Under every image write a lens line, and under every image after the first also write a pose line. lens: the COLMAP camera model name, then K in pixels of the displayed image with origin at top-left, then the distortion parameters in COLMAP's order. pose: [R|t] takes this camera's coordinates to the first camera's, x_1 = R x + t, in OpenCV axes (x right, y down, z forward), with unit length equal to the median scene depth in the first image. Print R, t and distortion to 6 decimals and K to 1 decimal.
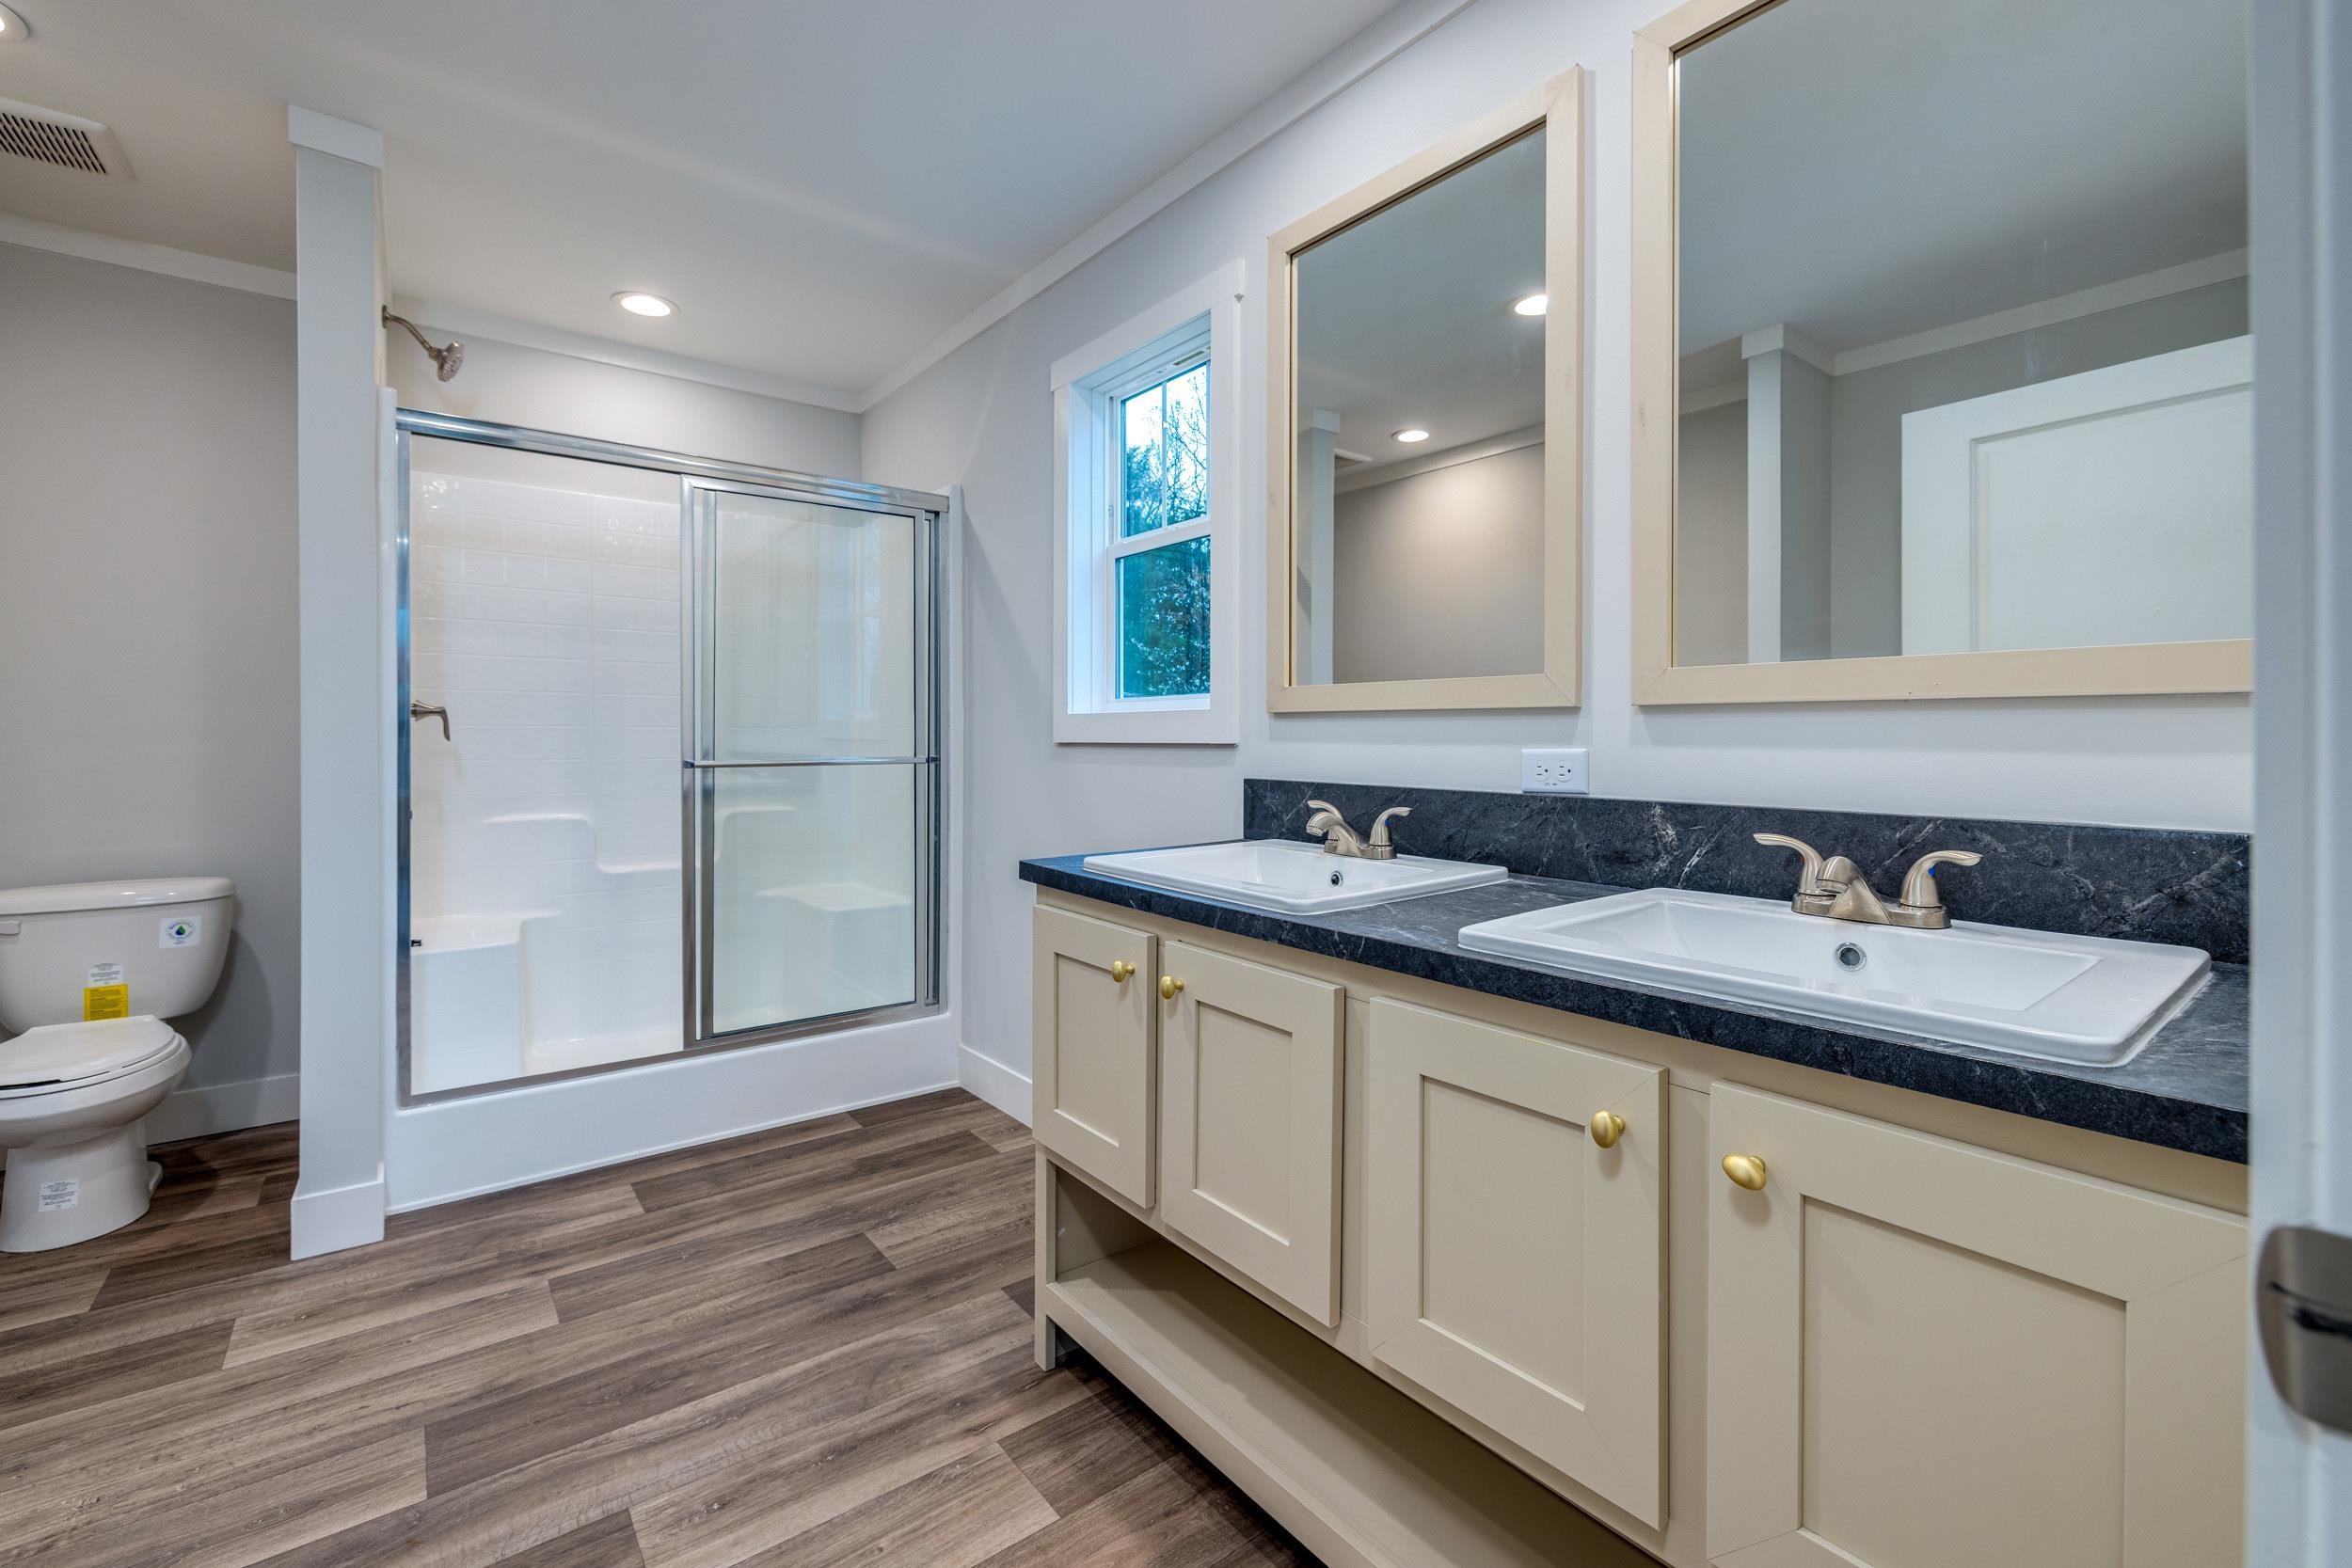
lens RADIAL K [[1000.6, 0, 1167.7], [0, 1000.6, 747.3], [0, 0, 1]] dist [0.001104, -0.000434]
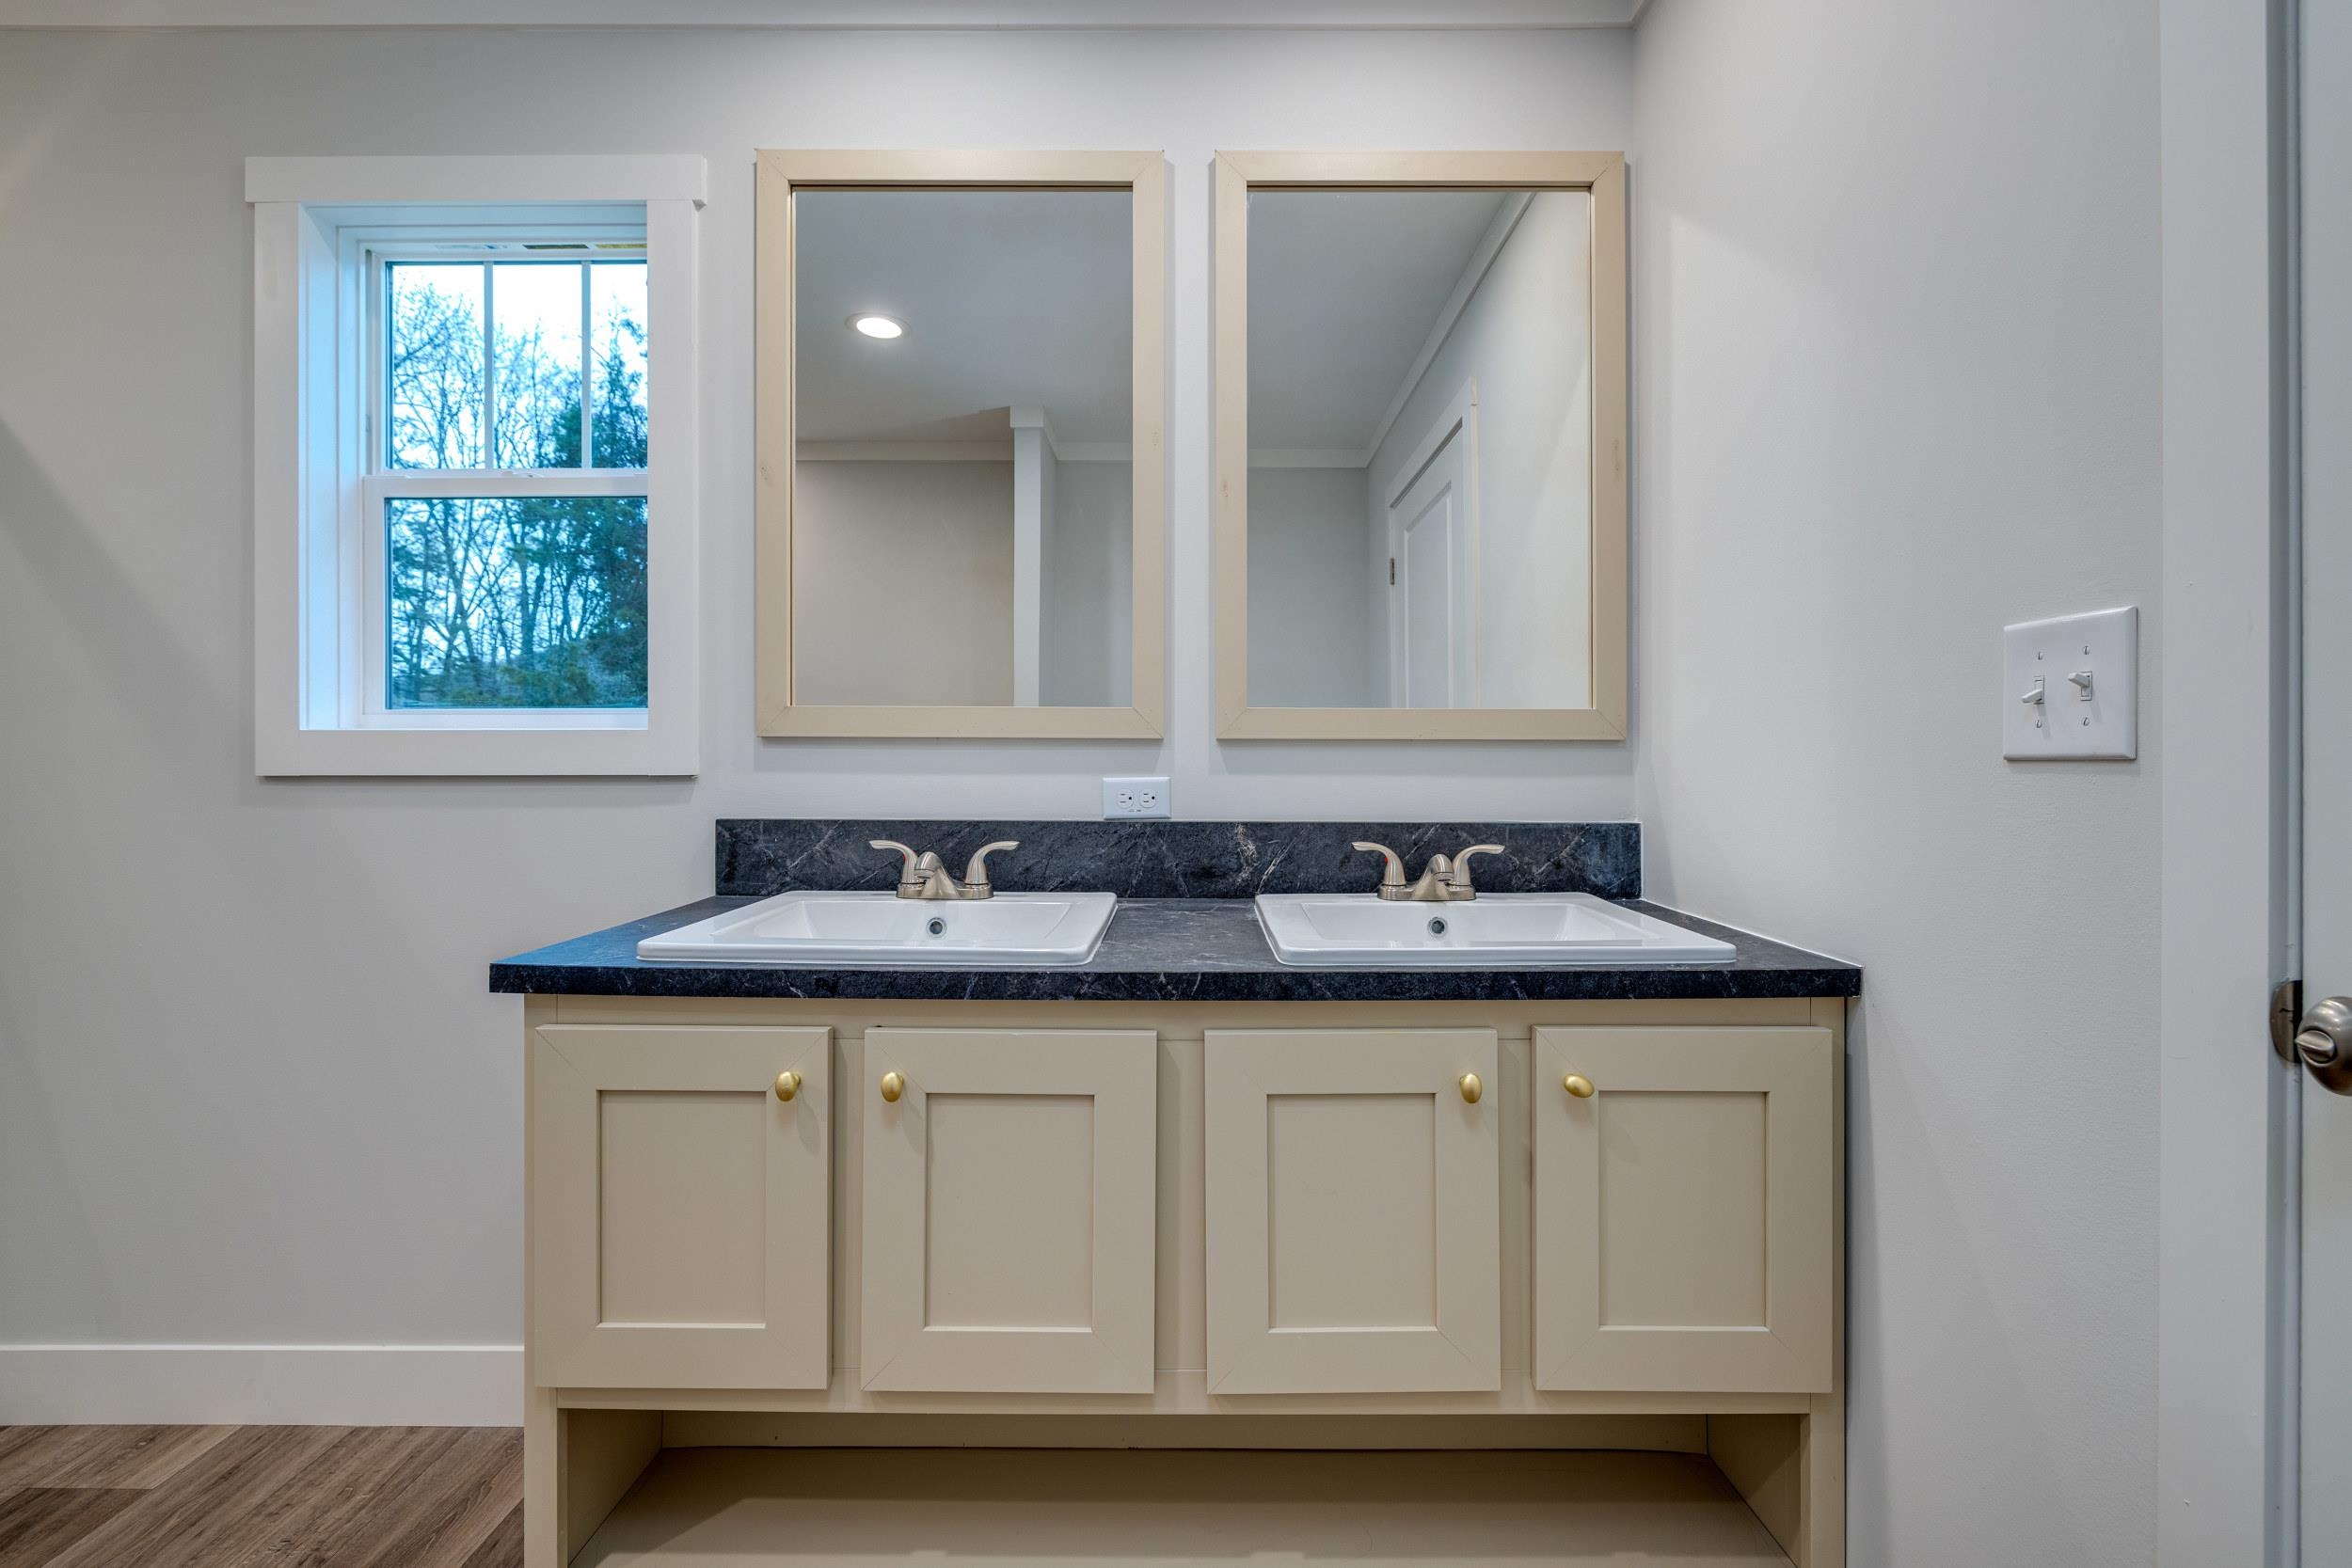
lens RADIAL K [[1002.7, 0, 1183.9], [0, 1002.7, 774.7], [0, 0, 1]] dist [-0.002690, 0.000304]
pose [[0.615610, -0.009558, 0.787993, -0.433835], [0.008780, 0.999948, 0.005269, -0.006759], [-0.788002, 0.003675, 0.615662, 0.303879]]
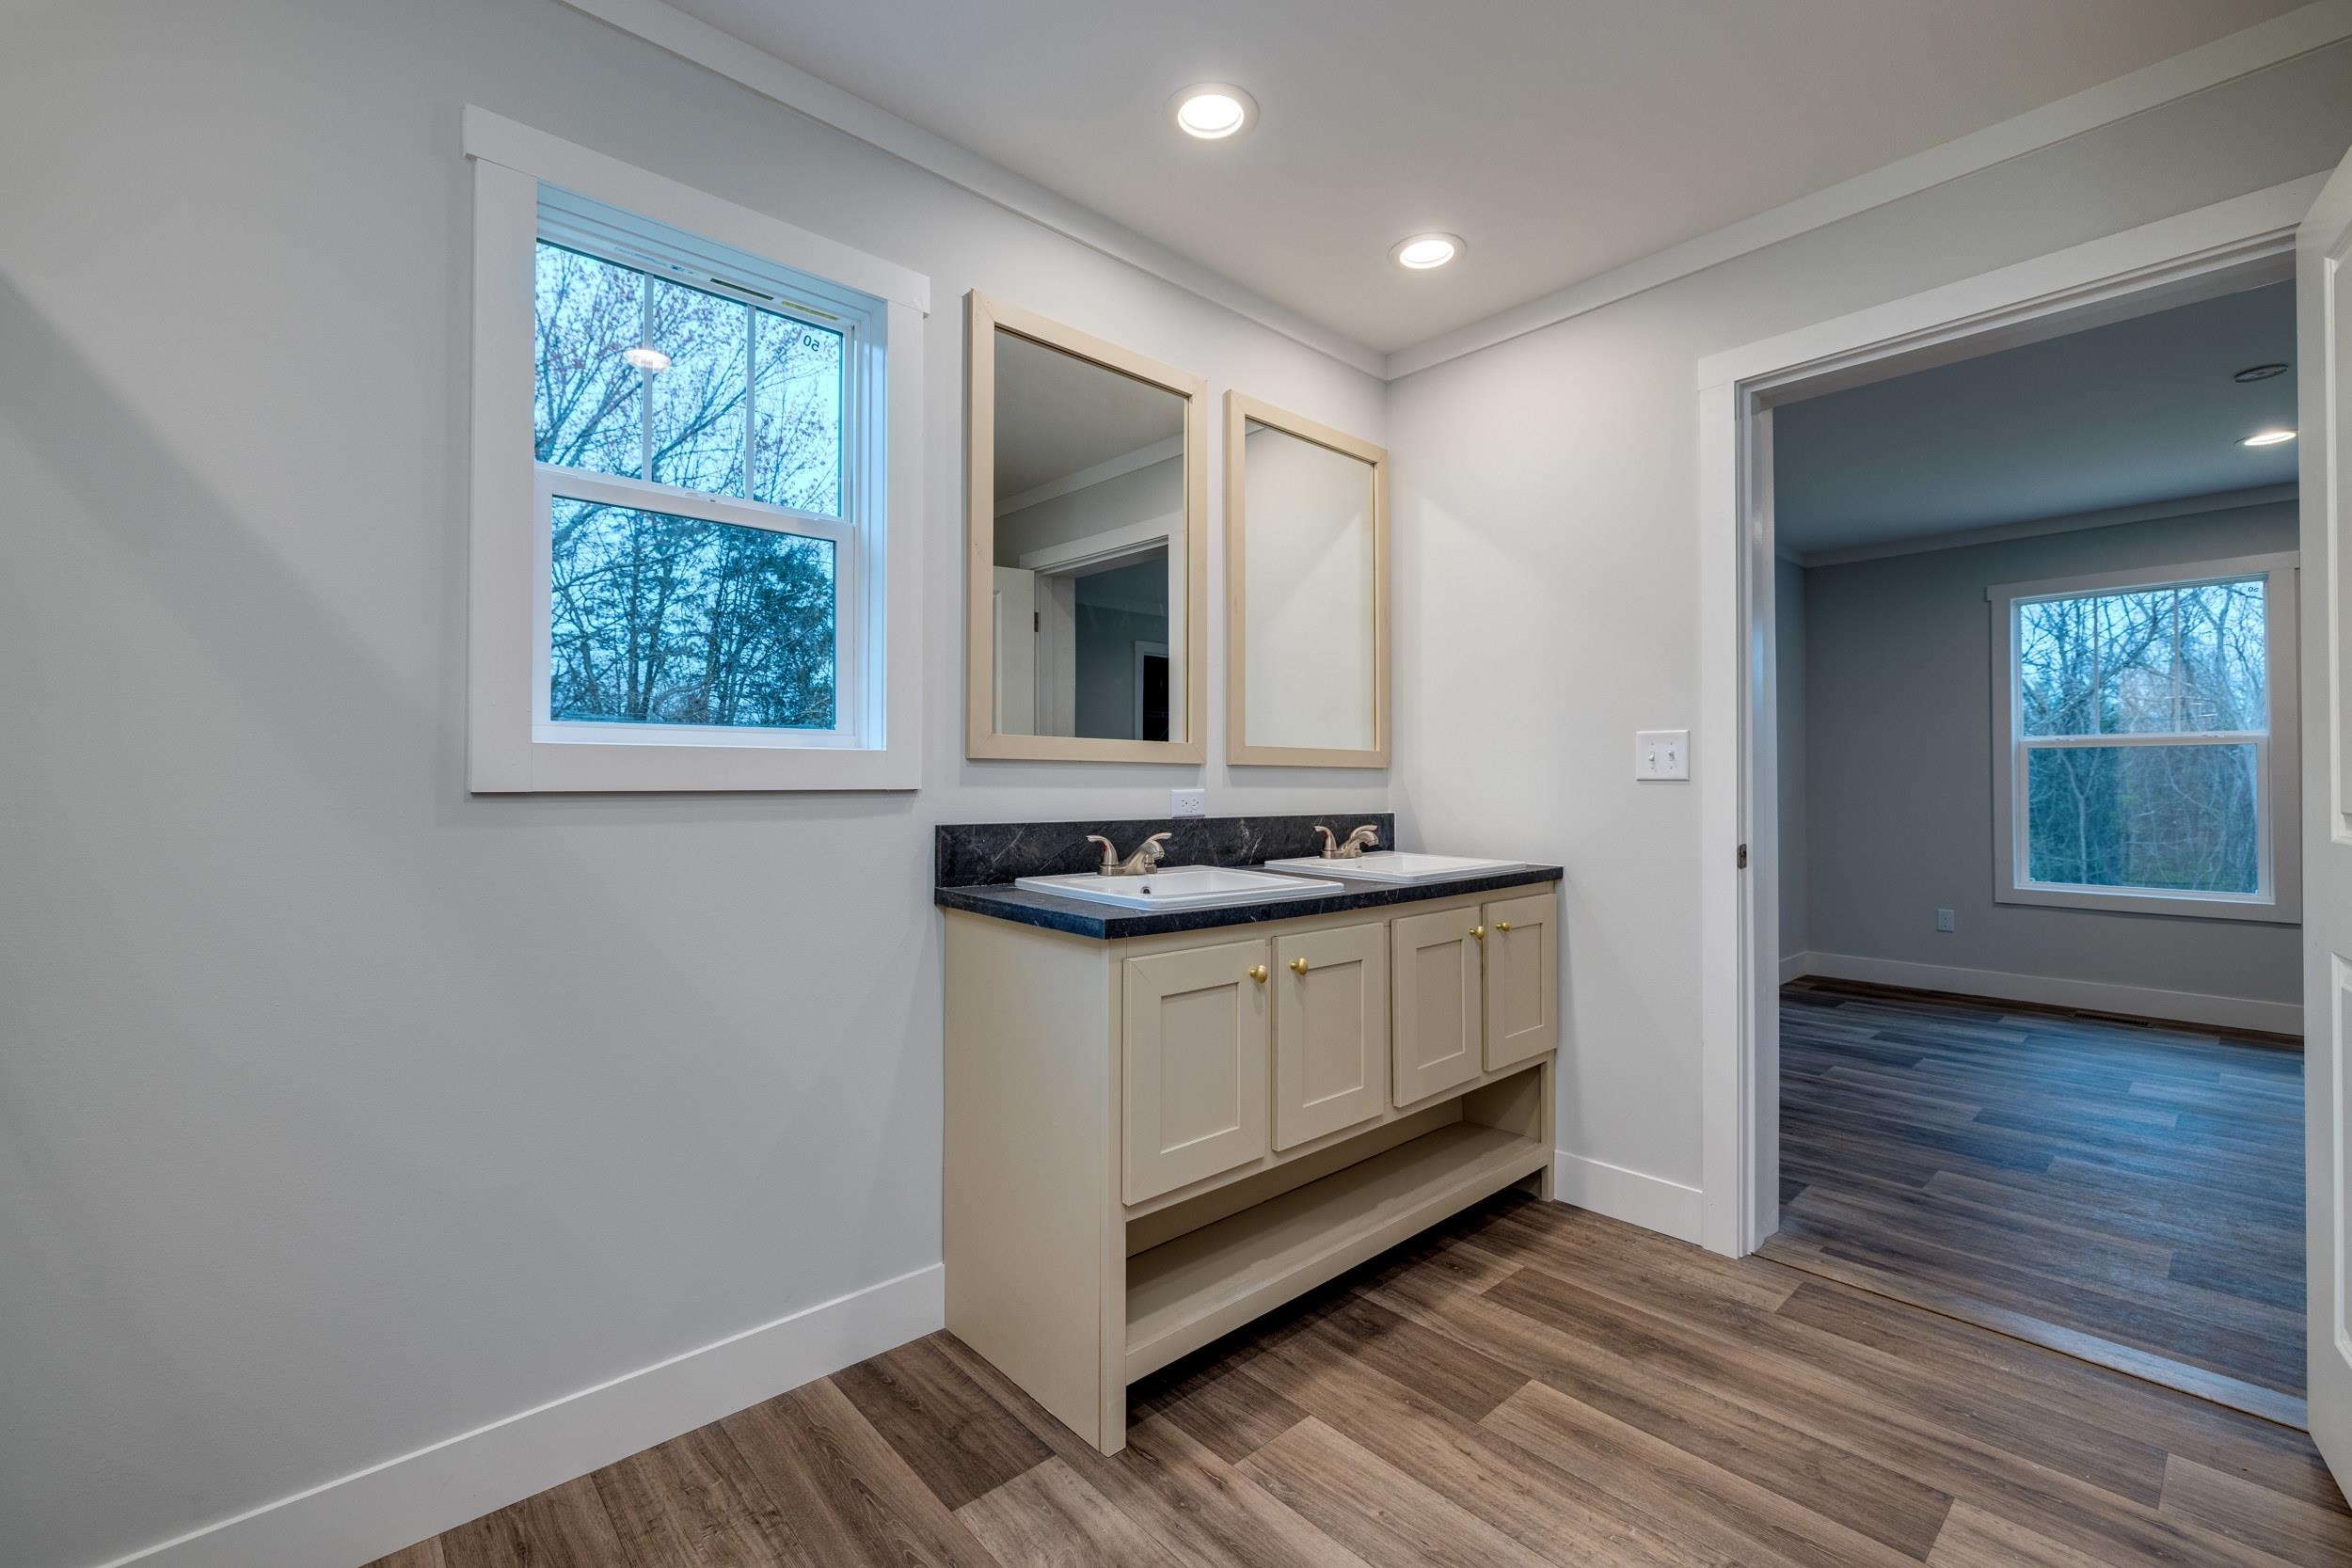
lens RADIAL K [[989.8, 0, 1172.3], [0, 989.8, 779.6], [0, 0, 1]] dist [-0.002168, -0.000385]
pose [[-0.076360, -0.001181, 0.997080, -1.212233], [0.007141, 0.999973, 0.001731, -0.017394], [-0.997055, 0.007252, -0.076349, 1.163042]]
